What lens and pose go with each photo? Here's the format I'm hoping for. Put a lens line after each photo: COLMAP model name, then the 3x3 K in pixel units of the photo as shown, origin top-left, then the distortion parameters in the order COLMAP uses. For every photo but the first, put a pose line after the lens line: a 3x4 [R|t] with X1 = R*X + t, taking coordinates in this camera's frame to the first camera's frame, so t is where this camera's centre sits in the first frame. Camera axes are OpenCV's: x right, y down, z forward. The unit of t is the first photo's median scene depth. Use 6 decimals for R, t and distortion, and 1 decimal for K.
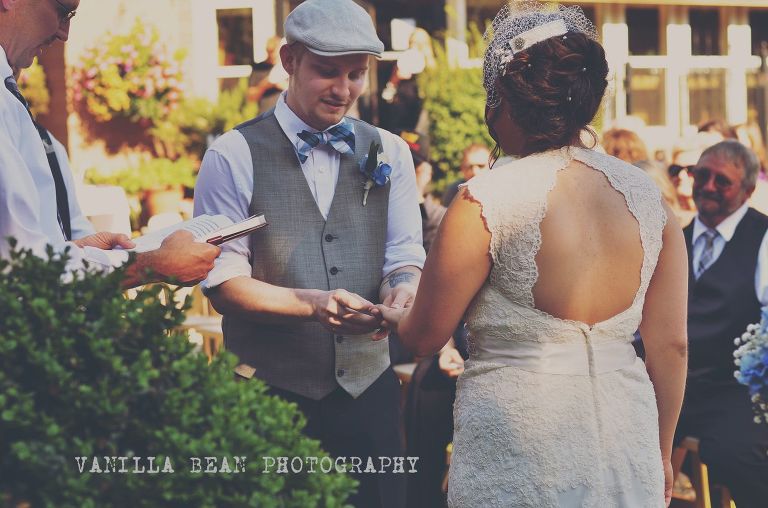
lens RADIAL K [[1652.0, 0, 384.0], [0, 1652.0, 254.0], [0, 0, 1]] dist [-0.069884, -0.178403]
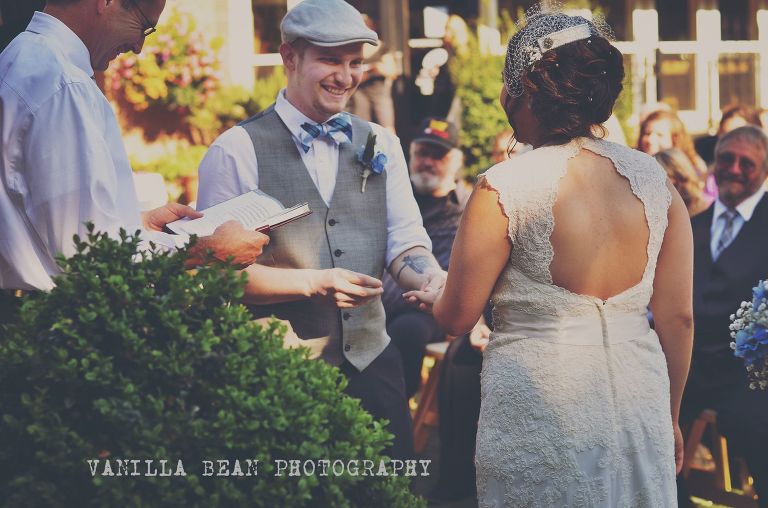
lens RADIAL K [[1661.0, 0, 303.2], [0, 1661.0, 253.0], [0, 0, 1]] dist [0.089484, 0.415677]
pose [[0.997600, -0.004053, -0.069117, 0.001873], [0.004623, 0.999957, 0.008082, 0.002220], [0.069081, -0.008382, 0.997576, -0.134612]]
